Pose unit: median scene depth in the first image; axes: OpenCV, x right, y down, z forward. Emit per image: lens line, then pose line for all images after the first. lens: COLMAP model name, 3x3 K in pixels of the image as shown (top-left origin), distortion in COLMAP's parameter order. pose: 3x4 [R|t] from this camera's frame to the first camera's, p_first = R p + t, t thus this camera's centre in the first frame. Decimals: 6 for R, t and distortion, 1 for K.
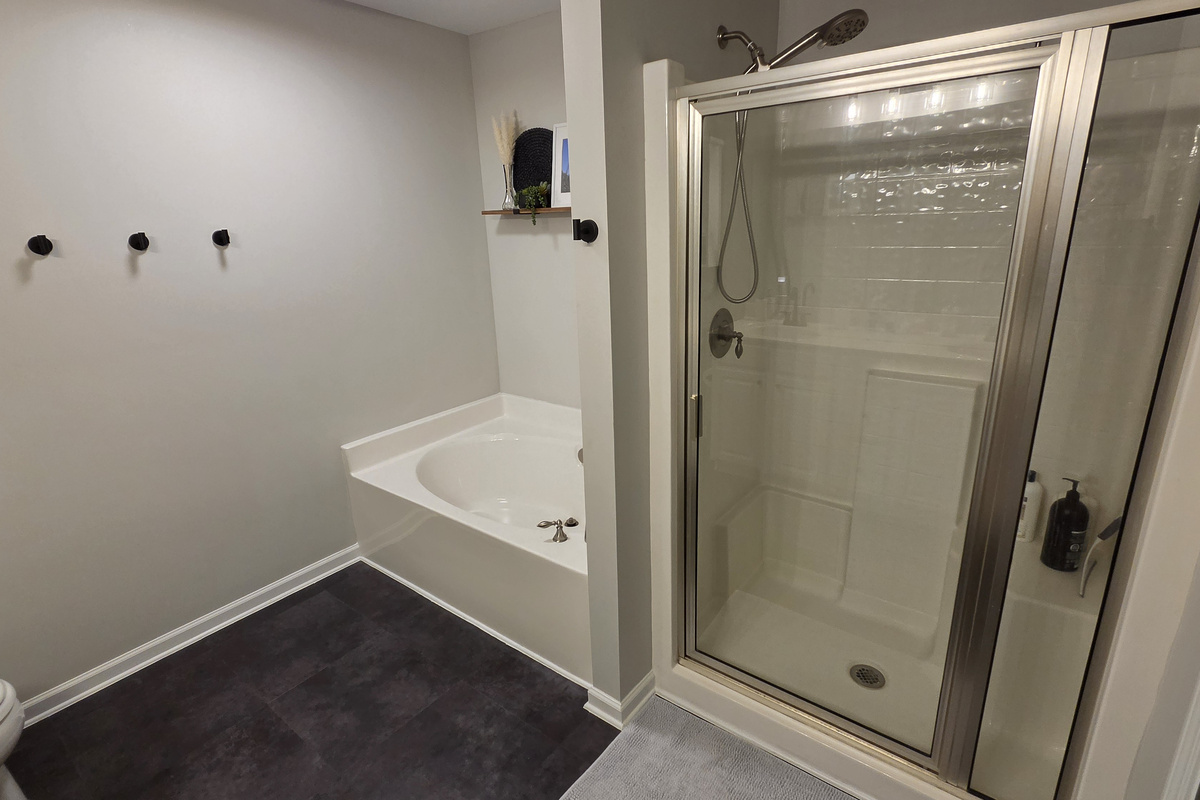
lens RADIAL K [[576.7, 0, 627.4], [0, 576.7, 389.7], [0, 0, 1]] dist [0.003099, 0.000574]
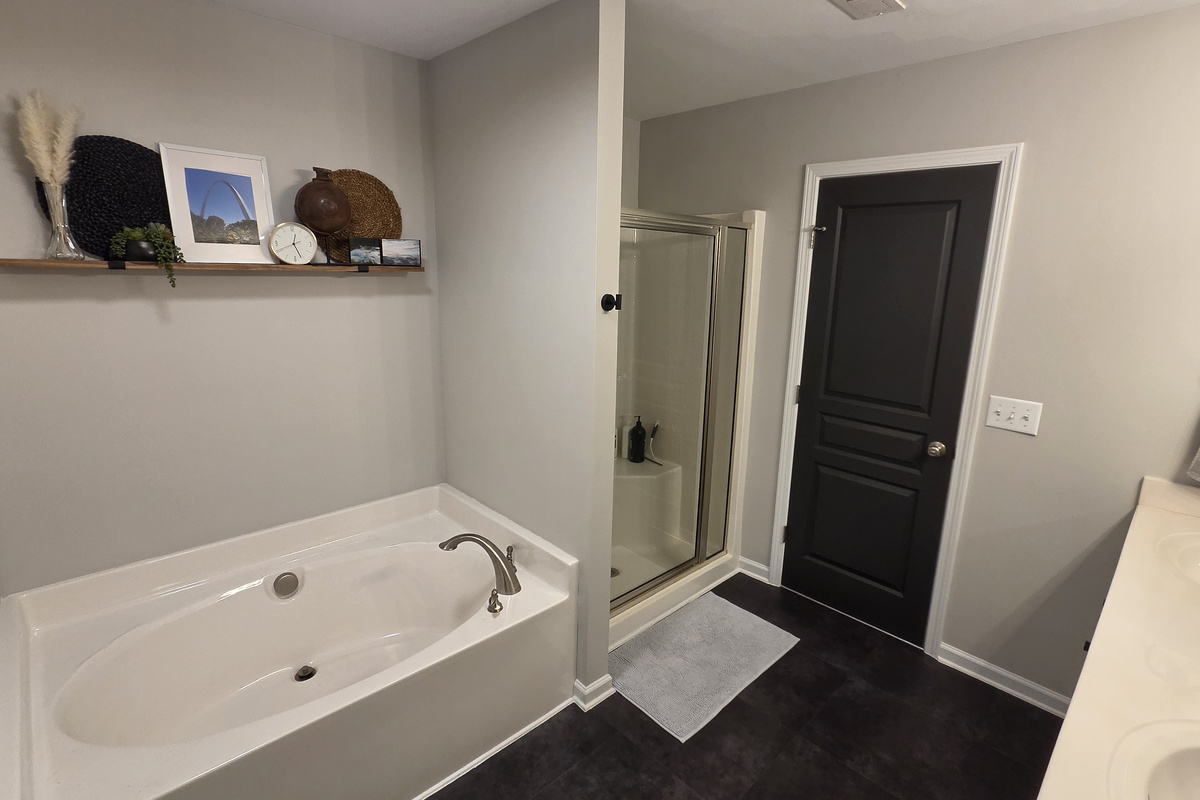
lens RADIAL K [[577.7, 0, 598.7], [0, 577.7, 386.7], [0, 0, 1]] dist [0.001470, 0.000580]
pose [[0.176898, -0.159432, 0.971231, -1.078160], [0.248435, 0.962072, 0.112679, -0.184095], [-0.952359, 0.221355, 0.209797, 0.603845]]
